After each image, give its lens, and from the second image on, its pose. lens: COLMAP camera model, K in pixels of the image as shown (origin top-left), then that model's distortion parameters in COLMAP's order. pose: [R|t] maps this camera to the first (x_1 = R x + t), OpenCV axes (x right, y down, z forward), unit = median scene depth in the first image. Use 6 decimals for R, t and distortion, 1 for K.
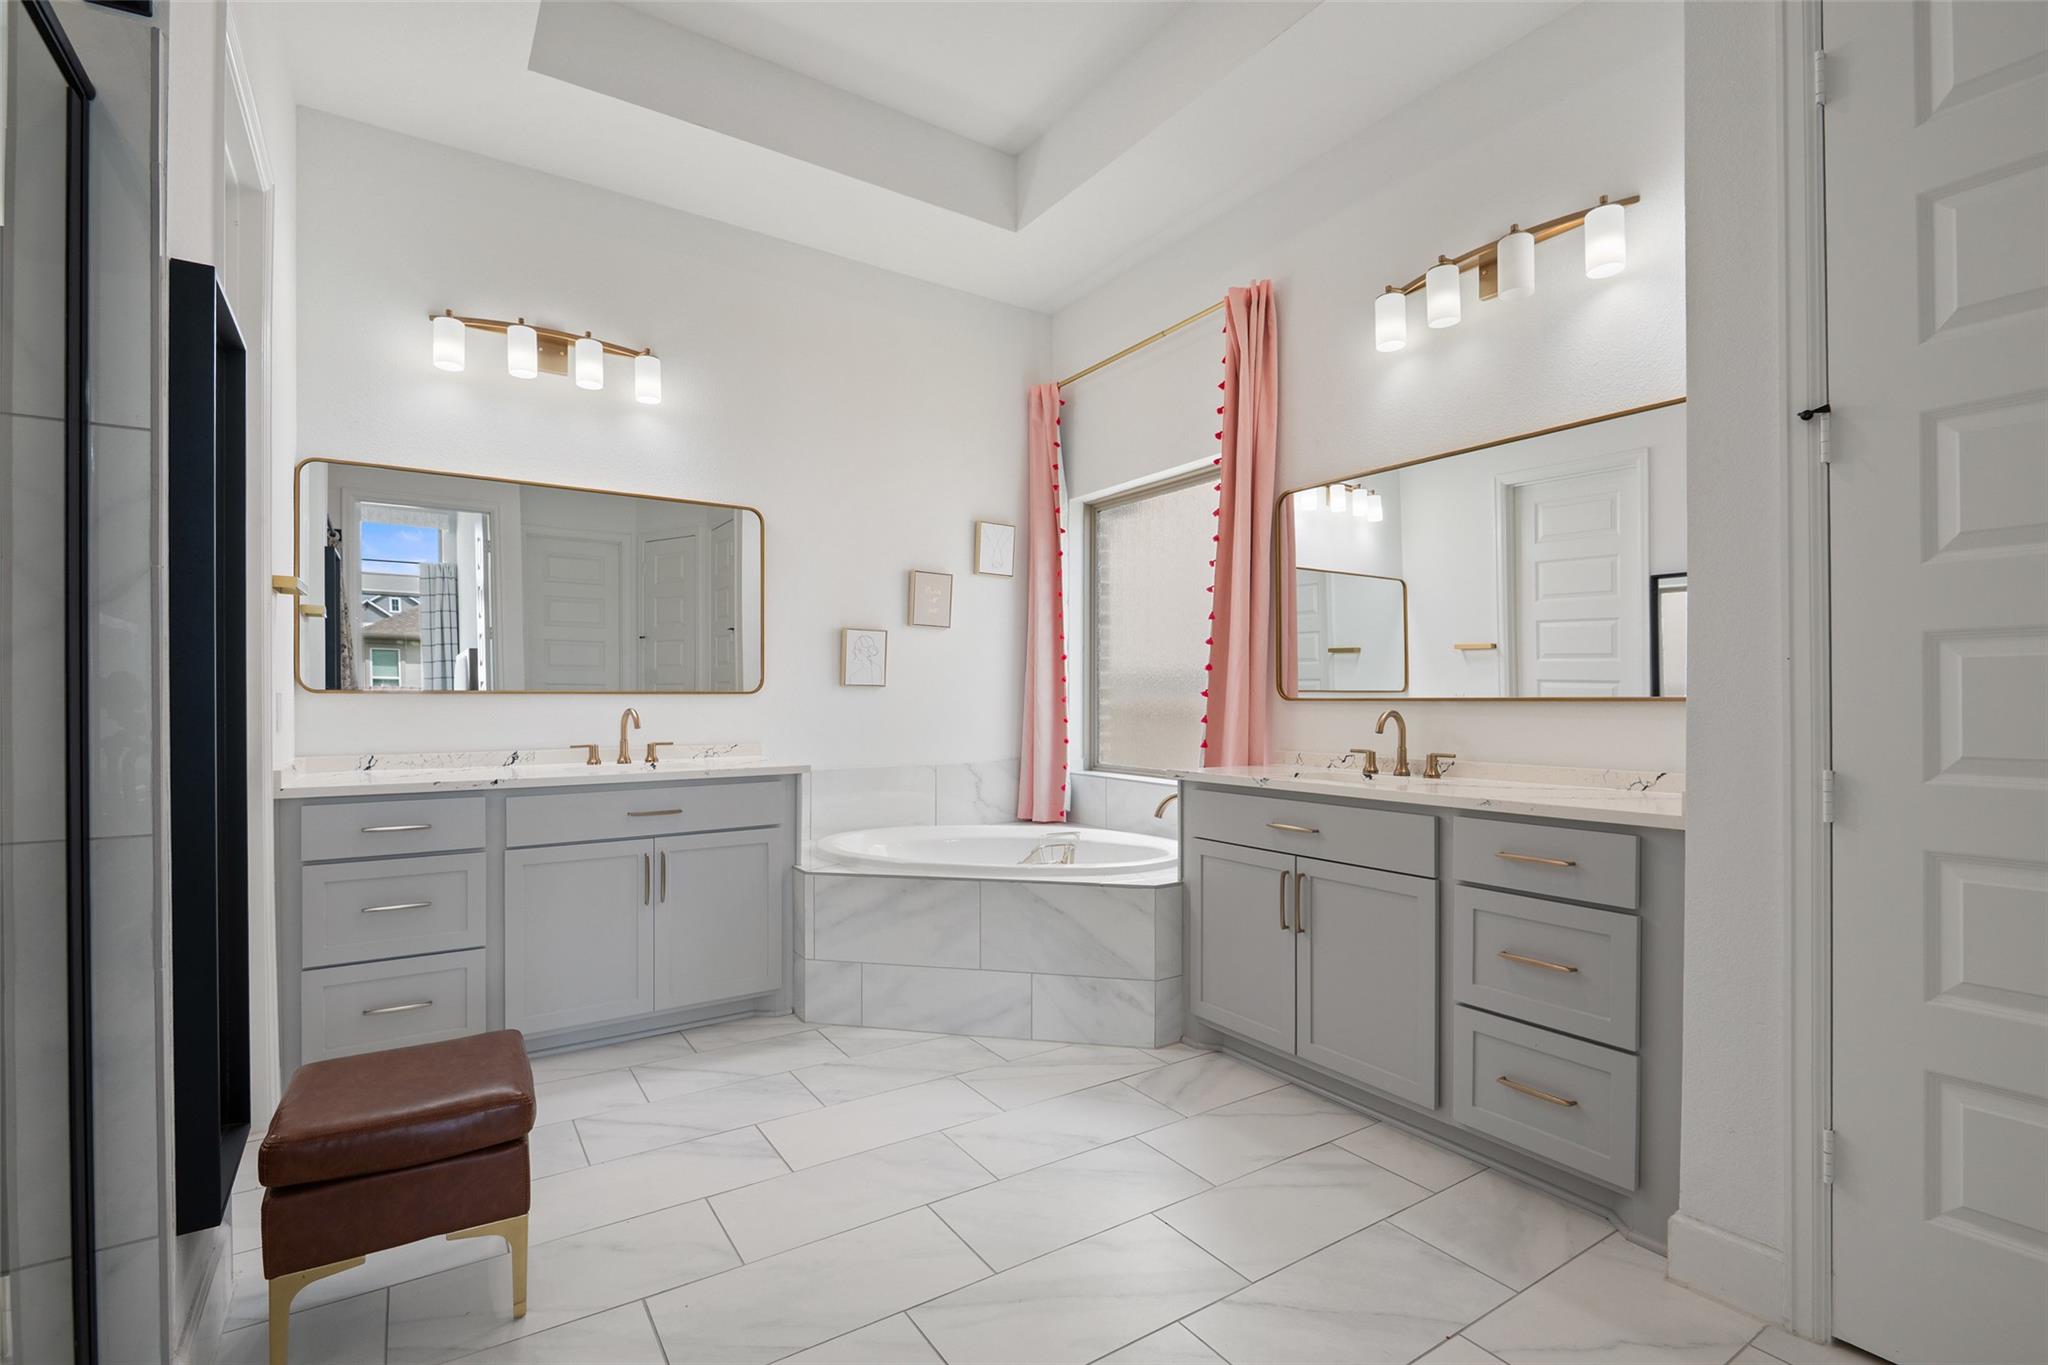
lens RADIAL K [[954.0, 0, 1028.2], [0, 954.0, 691.3], [0, 0, 1]] dist [0.000192, -0.001064]
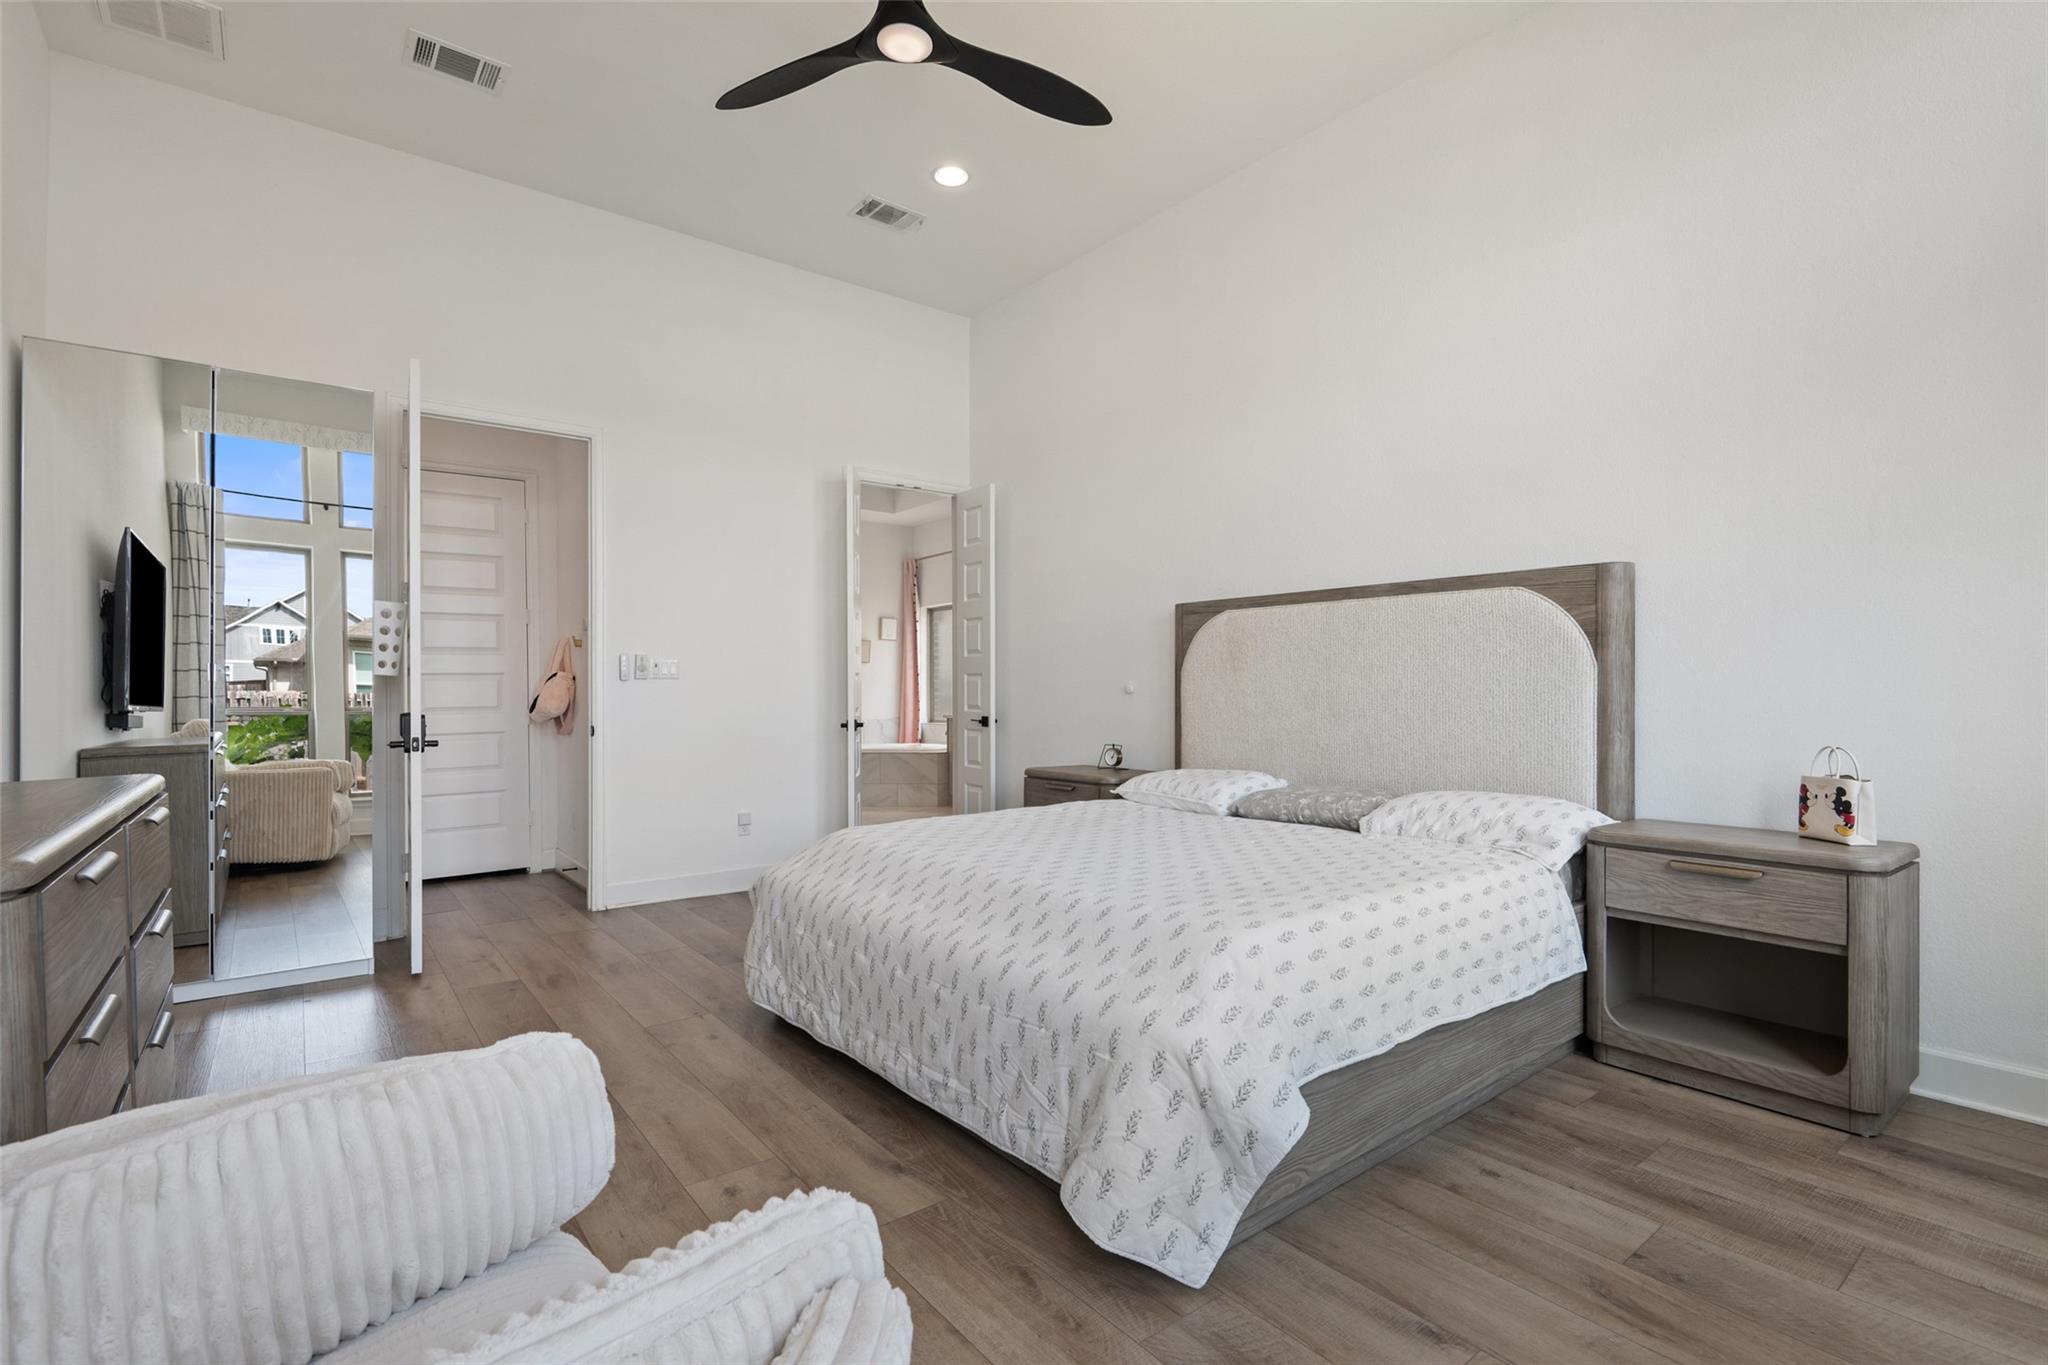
lens RADIAL K [[954.0, 0, 1028.2], [0, 954.0, 691.3], [0, 0, 1]] dist [0.000192, -0.001064]
pose [[0.997044, -0.007552, 0.076454, 0.128558], [0.007256, 0.999965, 0.004148, -0.002276], [-0.076483, -0.003581, 0.997064, -1.391728]]
